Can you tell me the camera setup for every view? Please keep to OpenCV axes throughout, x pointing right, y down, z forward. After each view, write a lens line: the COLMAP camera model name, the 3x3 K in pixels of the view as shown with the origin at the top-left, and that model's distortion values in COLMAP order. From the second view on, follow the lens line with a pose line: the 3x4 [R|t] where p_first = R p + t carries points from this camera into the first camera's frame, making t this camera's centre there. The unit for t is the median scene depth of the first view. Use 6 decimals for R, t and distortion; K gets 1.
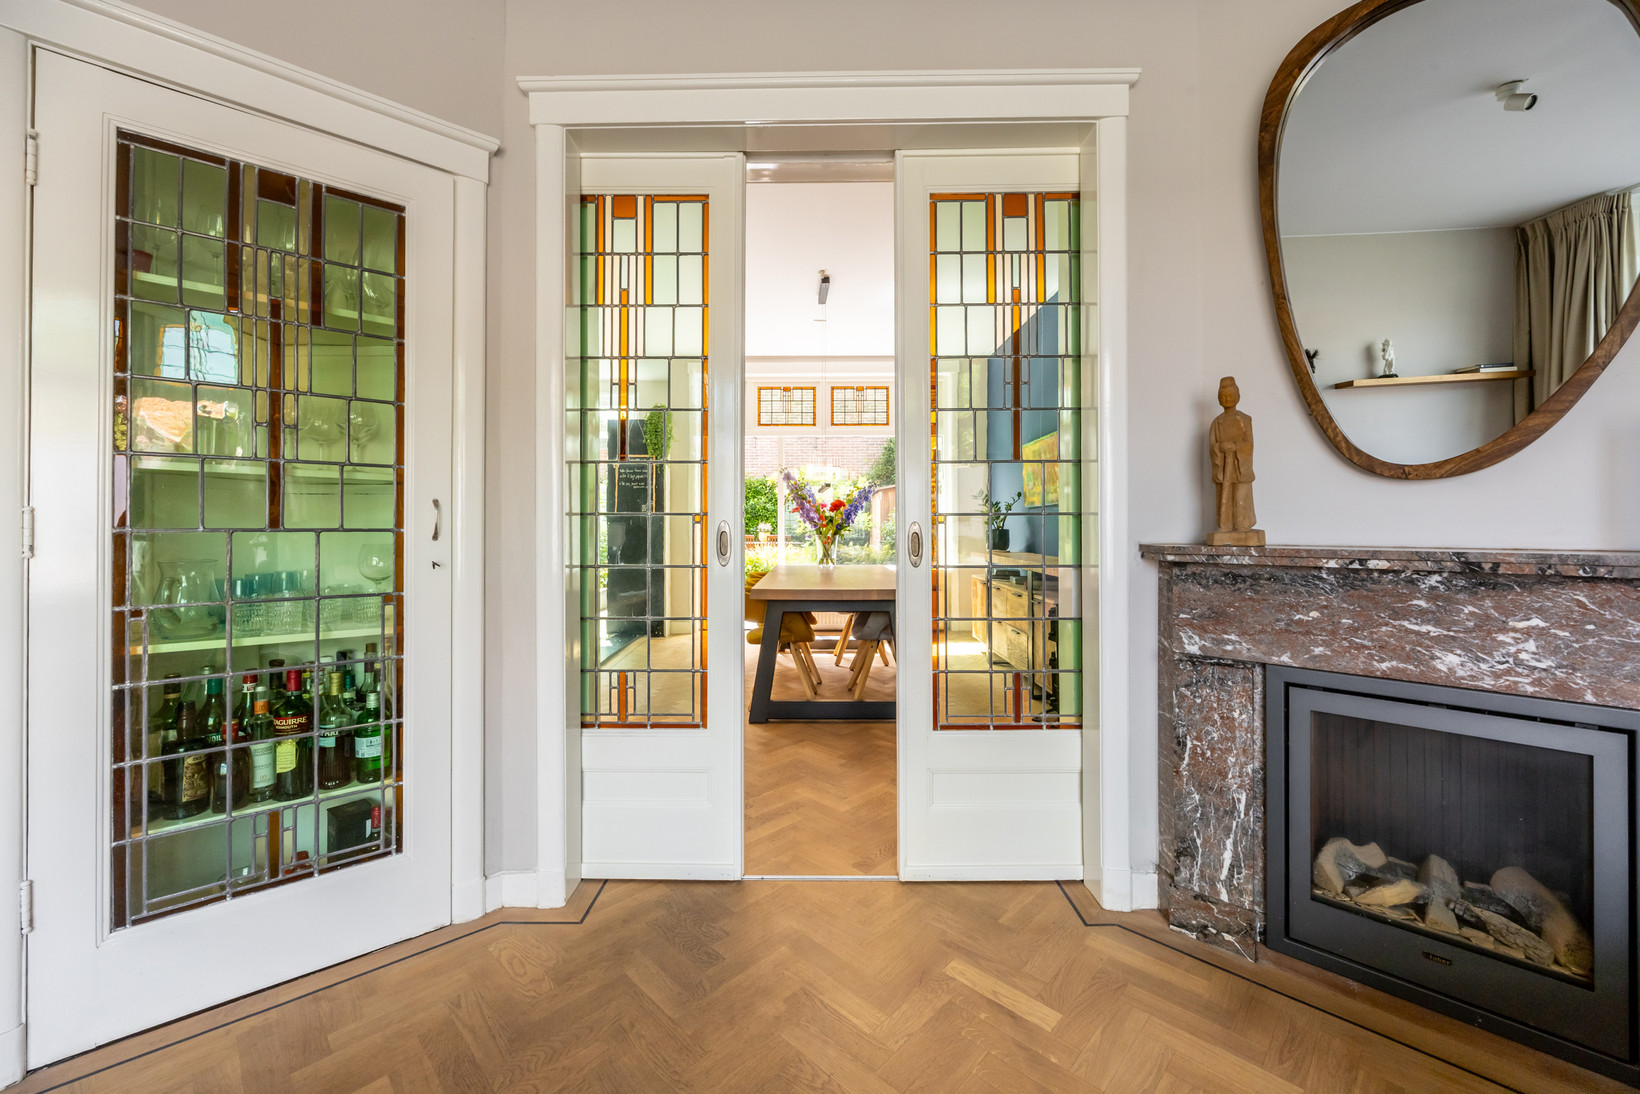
lens RADIAL K [[637.7, 0, 813.1], [0, 637.7, 527.7], [0, 0, 1]] dist [-0.001675, -0.000272]
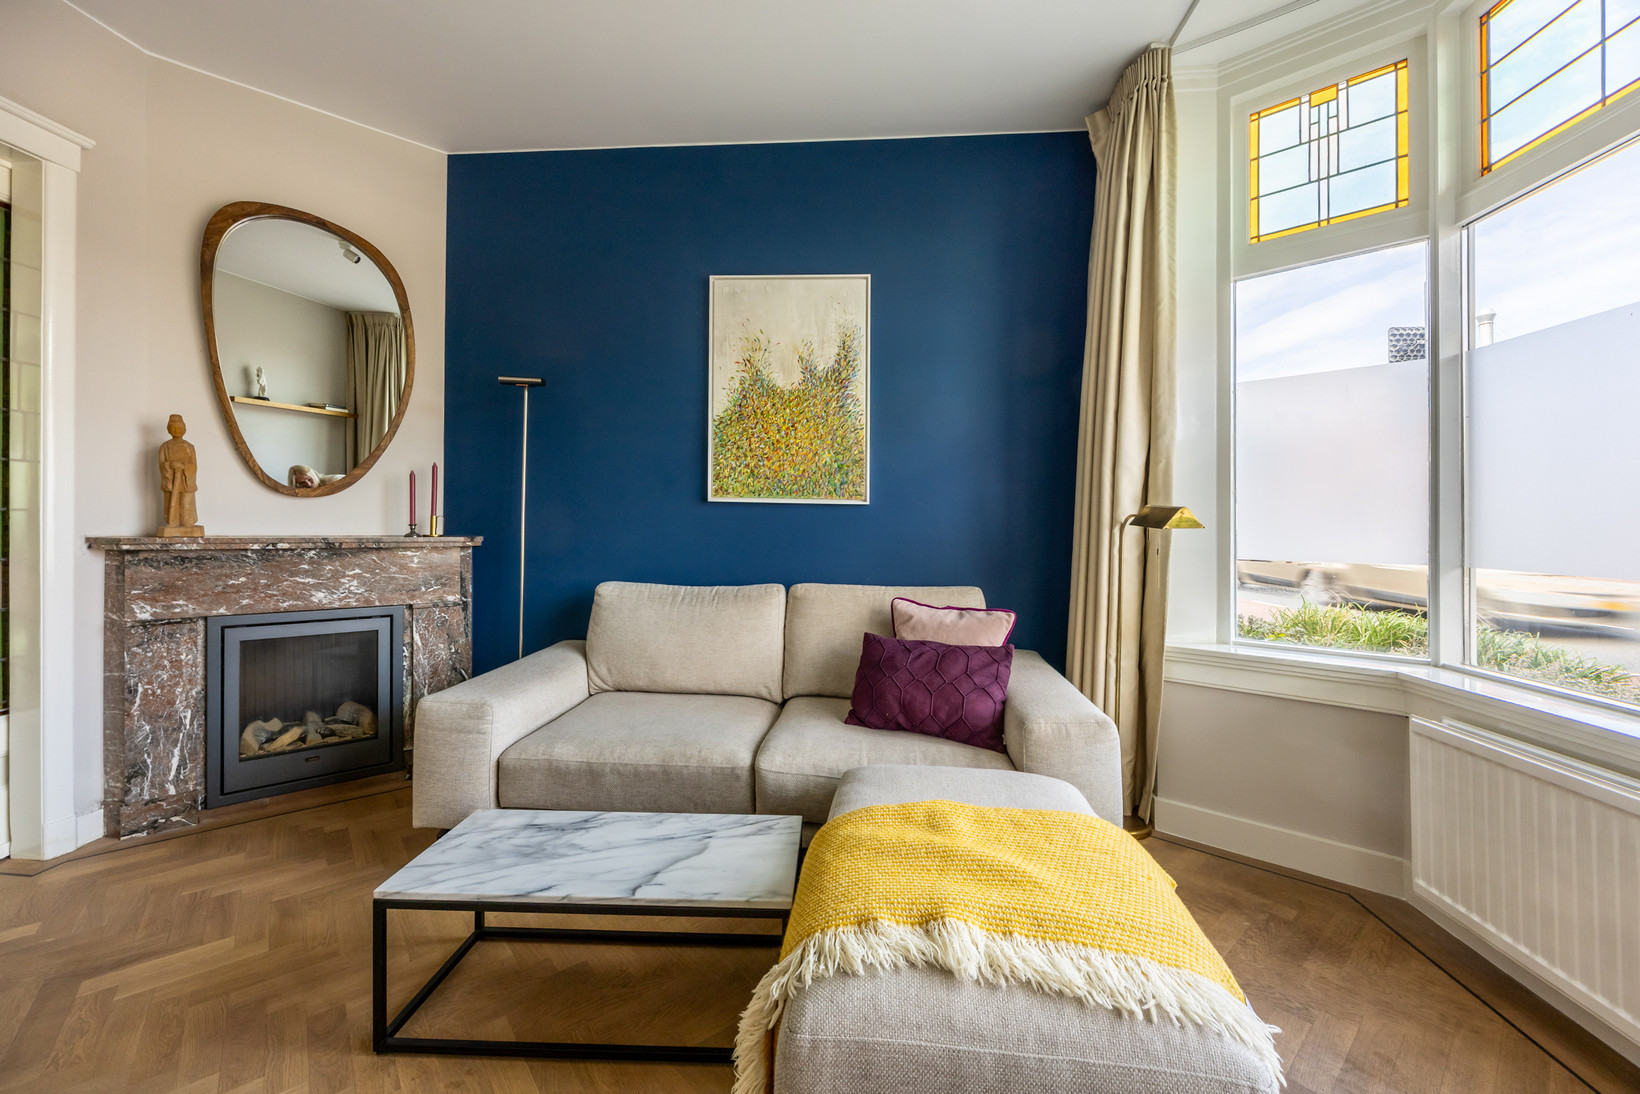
lens RADIAL K [[637.7, 0, 813.1], [0, 637.7, 527.7], [0, 0, 1]] dist [-0.001675, -0.000272]
pose [[0.094589, -0.001907, 0.995515, -0.597712], [-0.008656, 0.999959, 0.002738, -0.007679], [-0.995479, -0.008876, 0.094568, -0.510659]]
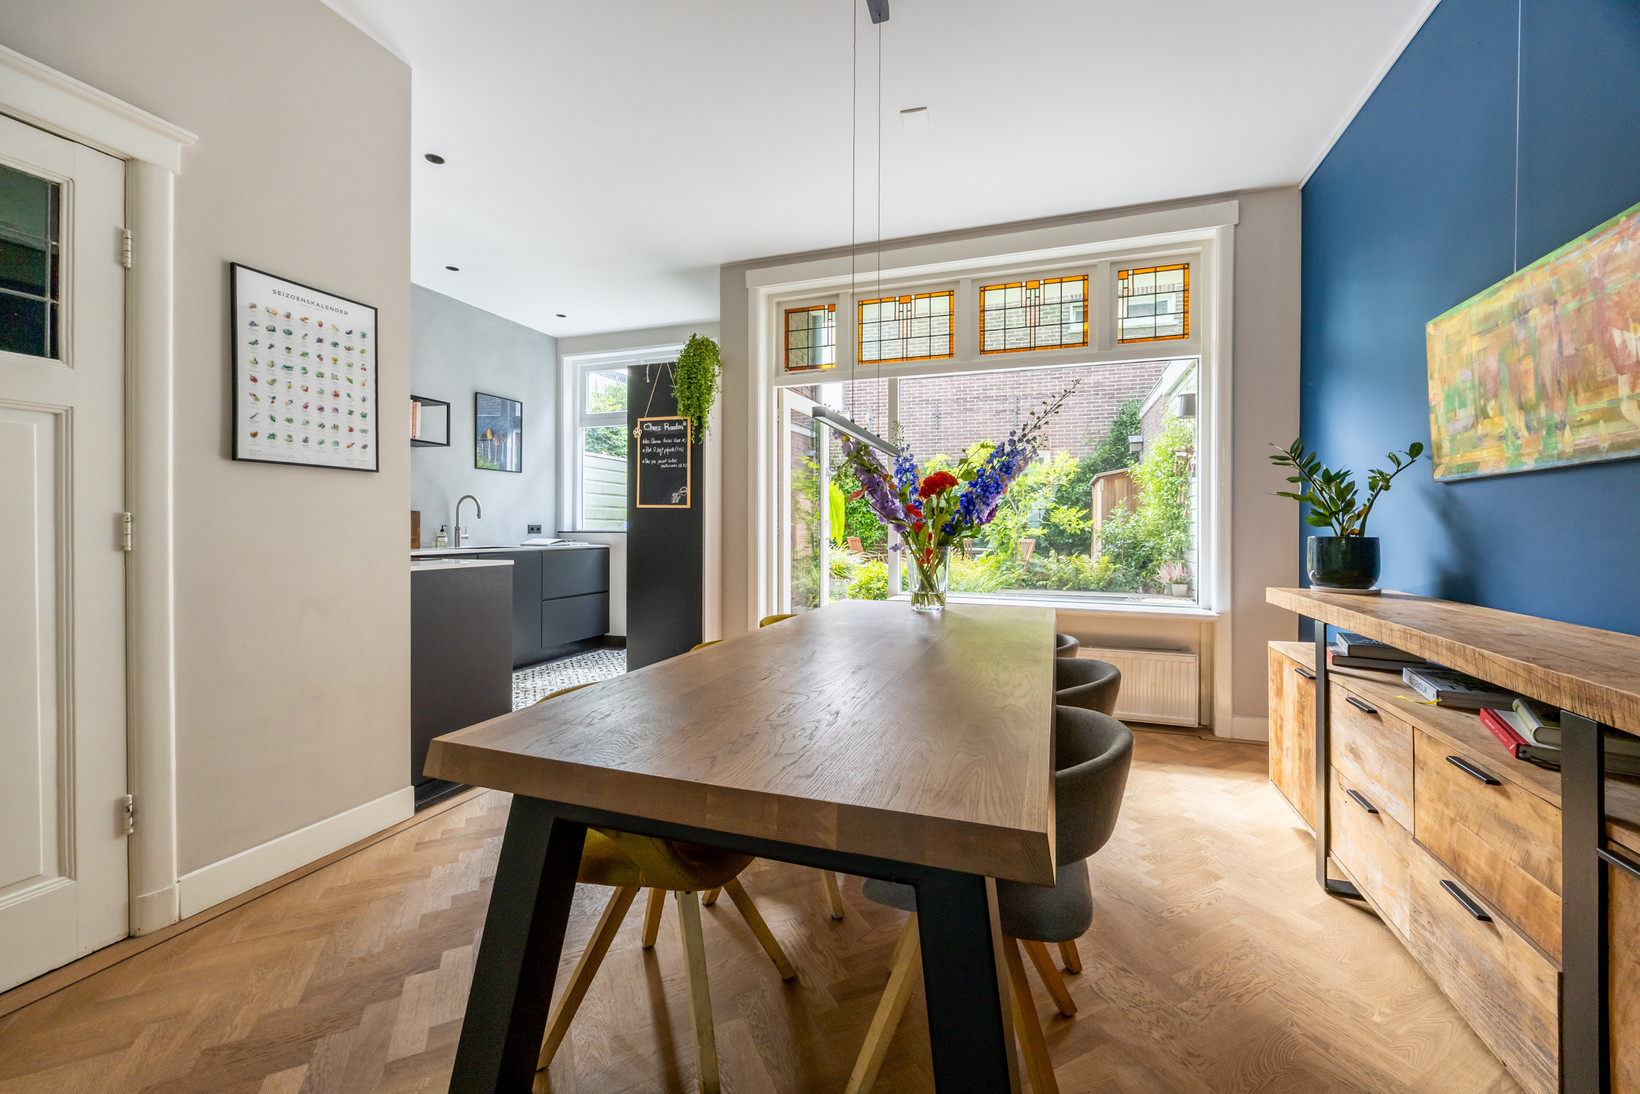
lens RADIAL K [[653.8, 0, 821.4], [0, 653.8, 532.9], [0, 0, 1]] dist [0.000633, 0.000083]
pose [[0.945535, 0.007083, -0.325442, 0.362500], [-0.005307, 0.999966, 0.006345, -0.003316], [0.325476, -0.004272, 0.945541, 1.652185]]
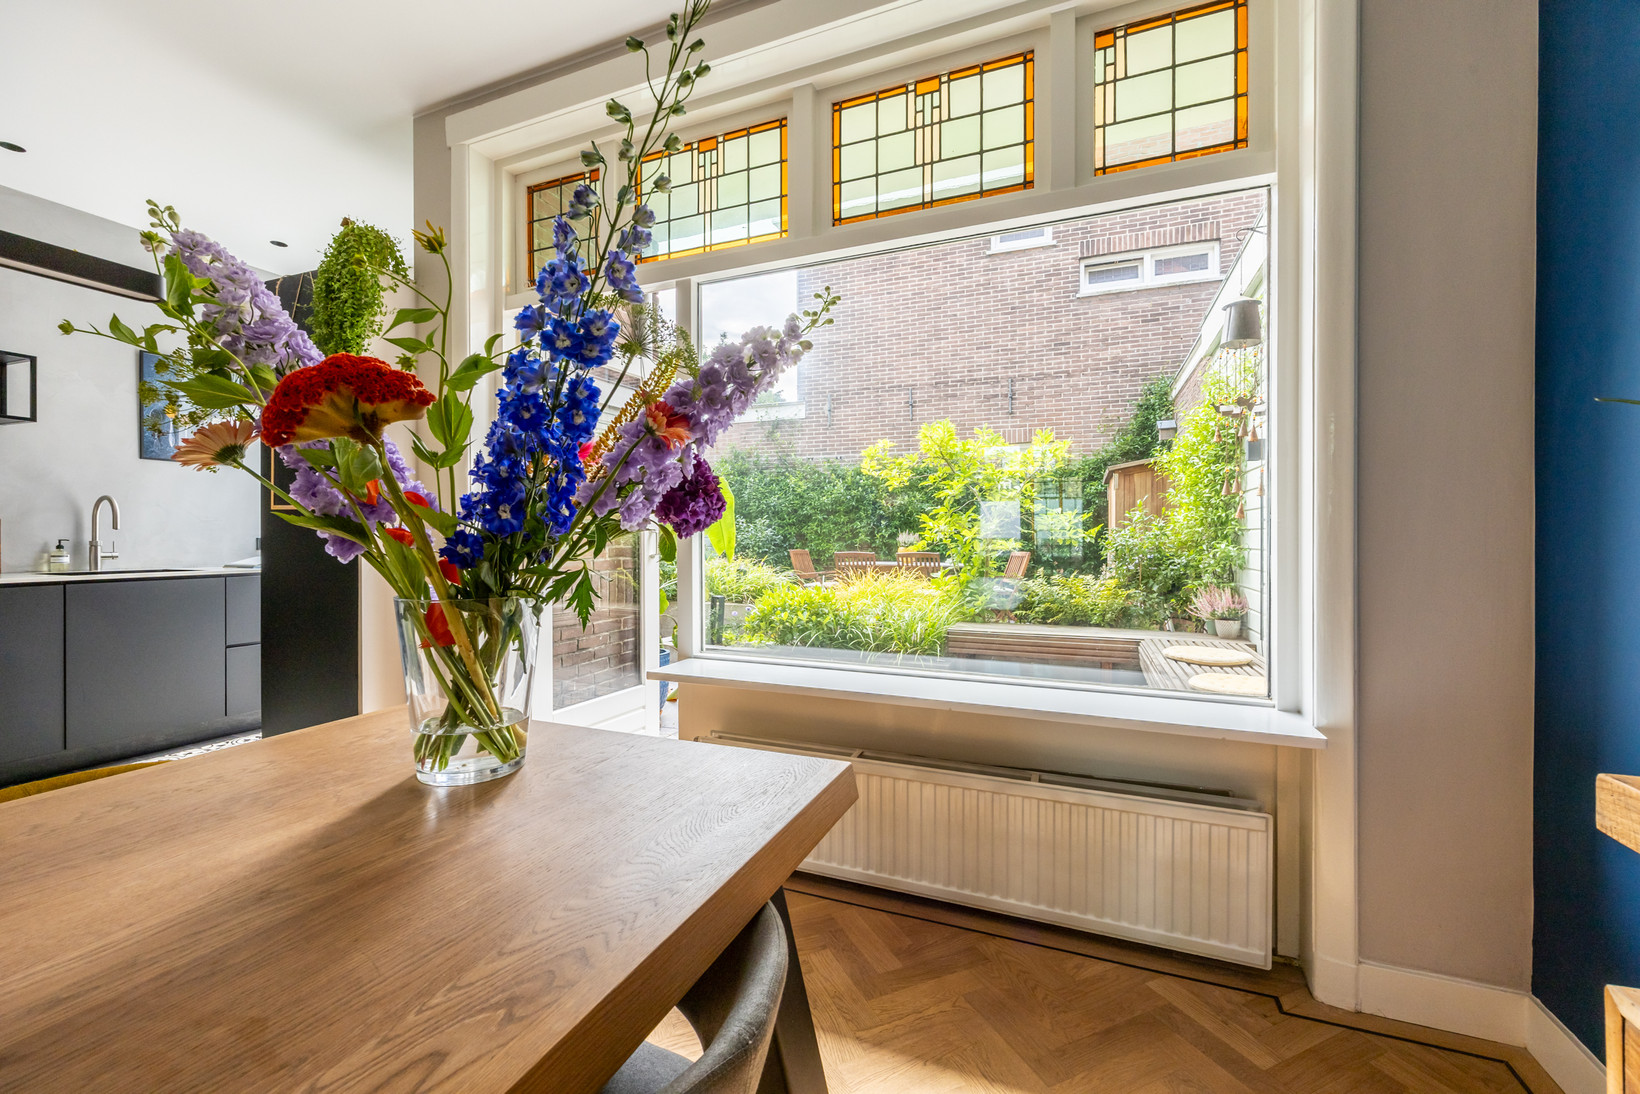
lens RADIAL K [[633.1, 0, 761.1], [0, 633.1, 543.6], [0, 0, 1]] dist [0.001721, 0.000096]
pose [[0.893931, 0.004607, -0.448182, 0.580620], [-0.000902, 0.999964, 0.008481, -0.016115], [0.448204, -0.007178, 0.893902, 2.926045]]
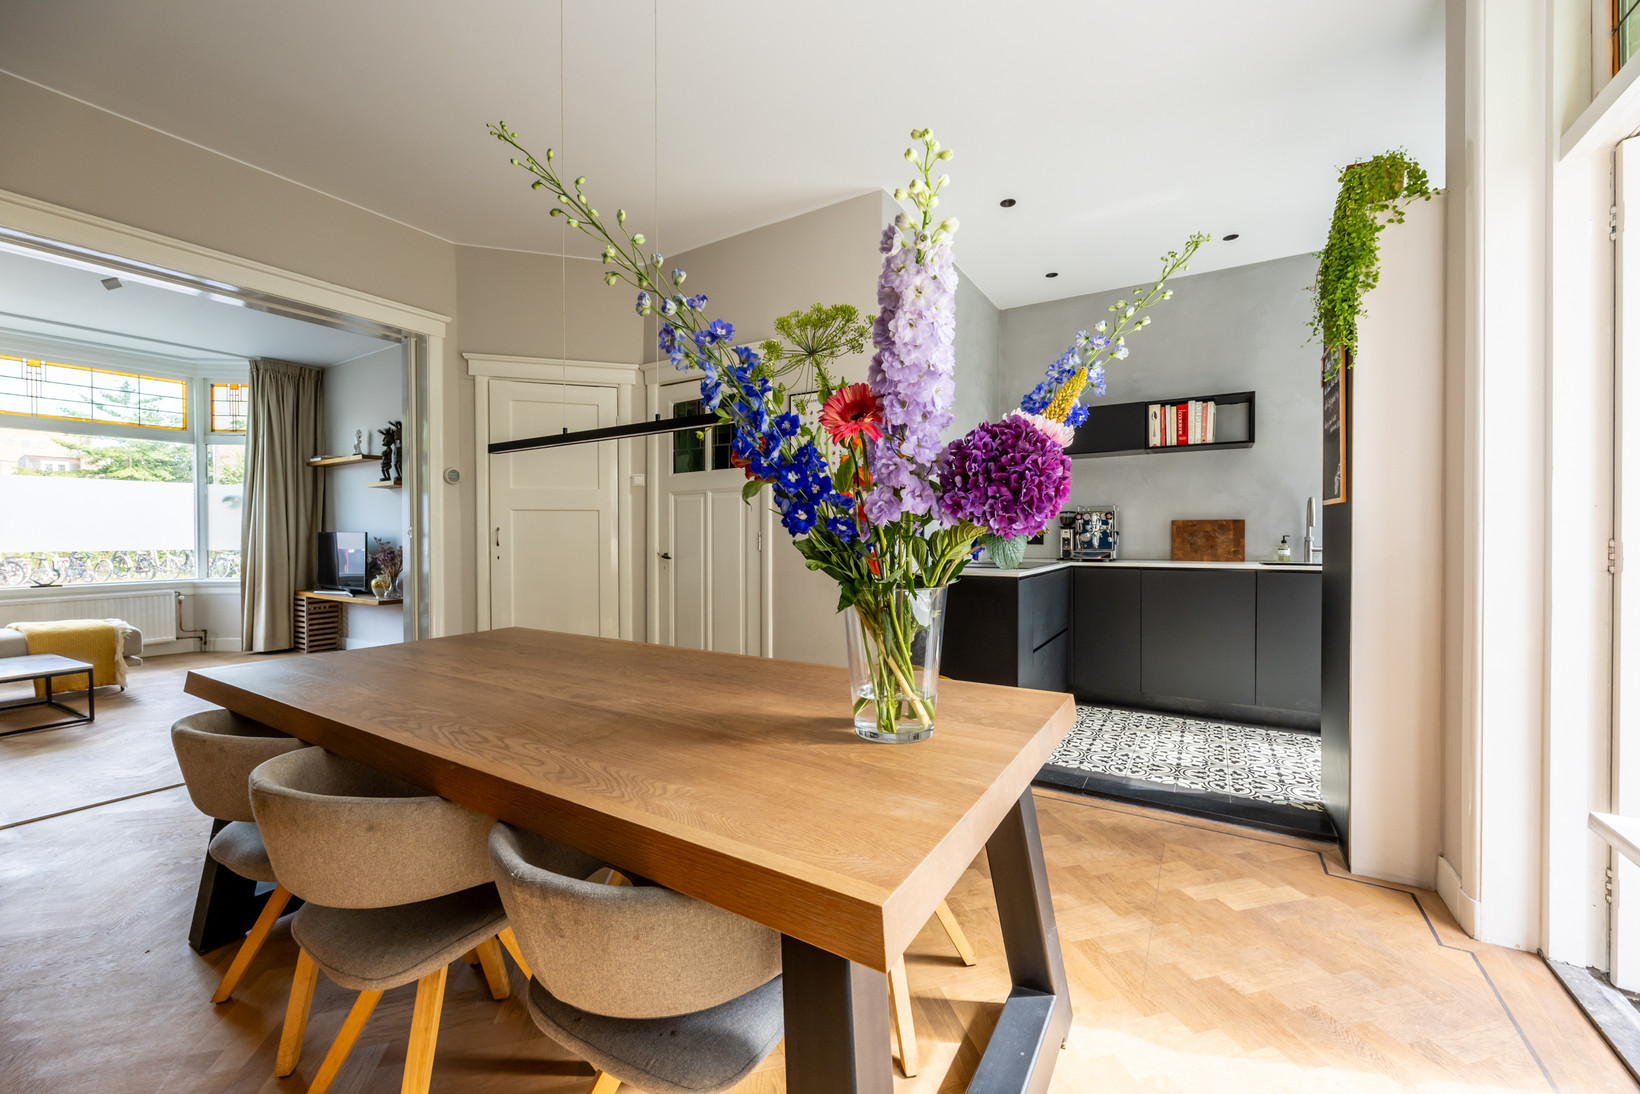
lens RADIAL K [[631.6, 0, 816.6], [0, 631.6, 560.0], [0, 0, 1]] dist [-0.001400, -0.000180]
pose [[-0.519182, 0.037315, -0.853848, 0.722119], [-0.001143, 0.999015, 0.044354, -0.022564], [0.854663, 0.024003, -0.518628, 3.681993]]
